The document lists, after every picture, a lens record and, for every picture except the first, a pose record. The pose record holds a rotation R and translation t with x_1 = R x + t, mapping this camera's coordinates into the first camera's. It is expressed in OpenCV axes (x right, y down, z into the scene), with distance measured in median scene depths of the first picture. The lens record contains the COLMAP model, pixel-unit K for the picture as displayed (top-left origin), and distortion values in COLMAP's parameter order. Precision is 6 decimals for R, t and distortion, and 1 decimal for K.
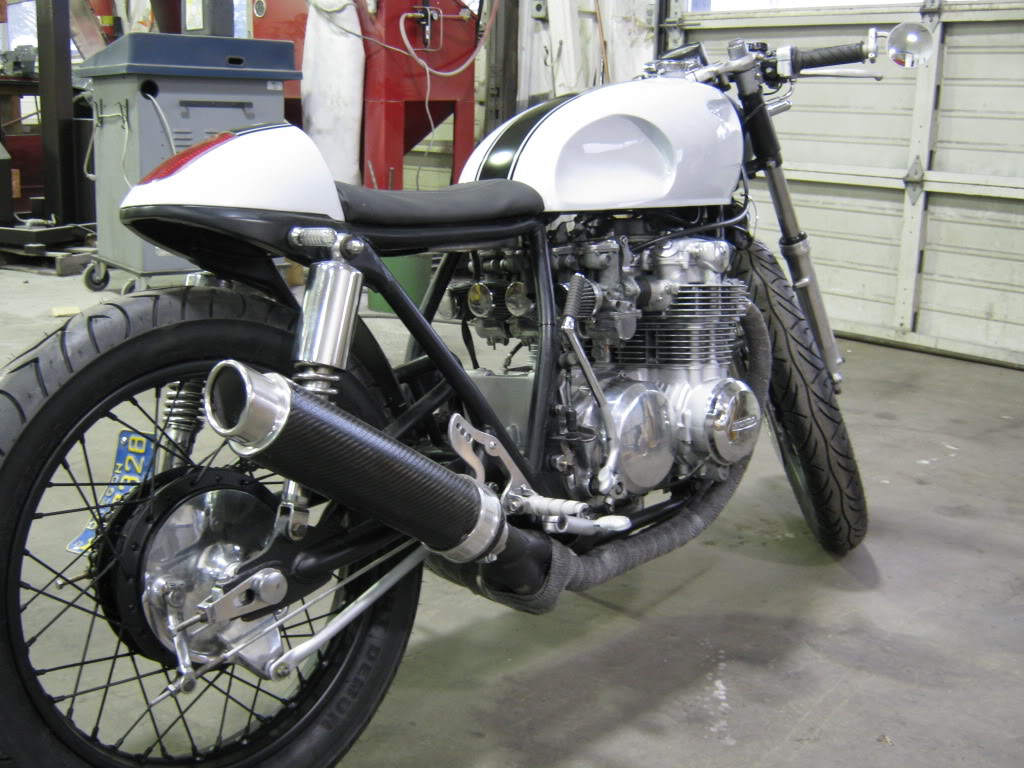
lens RADIAL K [[1115.6, 0, 488.7], [0, 1115.6, 382.6], [0, 0, 1]] dist [-0.020988, -0.152423]
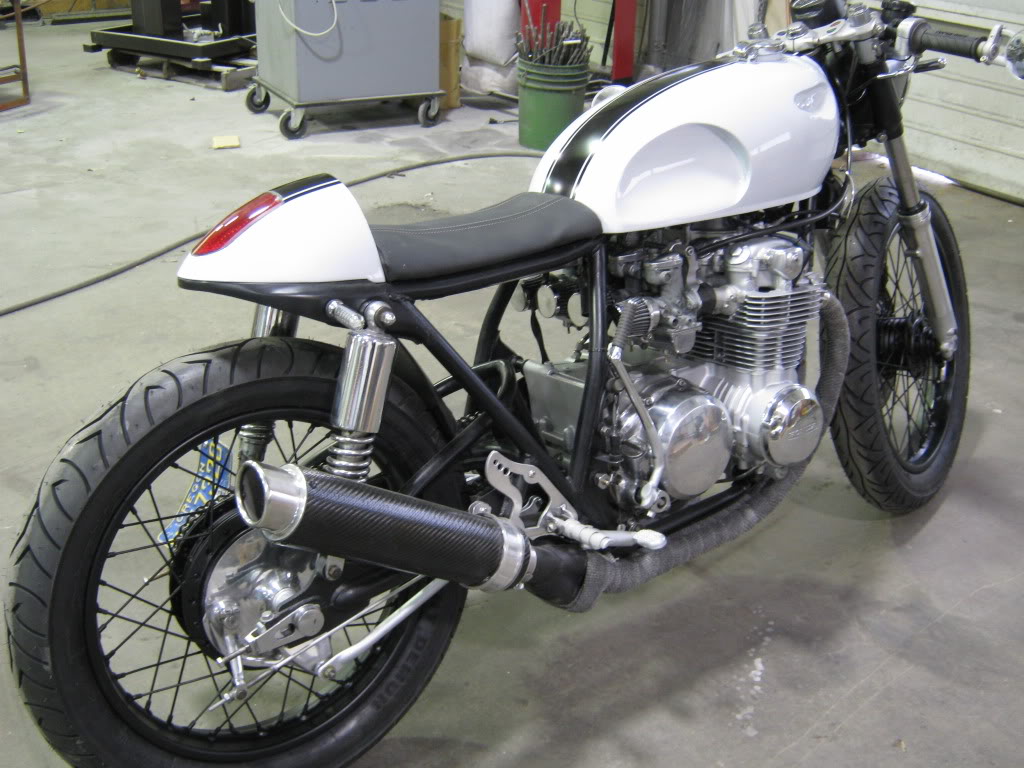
lens RADIAL K [[1128.7, 0, 505.8], [0, 1128.7, 387.4], [0, 0, 1]] dist [-0.084039, 0.018018]
pose [[0.987369, 0.060708, -0.146347, 0.117637], [-0.027146, 0.974841, 0.221242, -0.234283], [0.156097, -0.214475, 0.964176, -0.017322]]
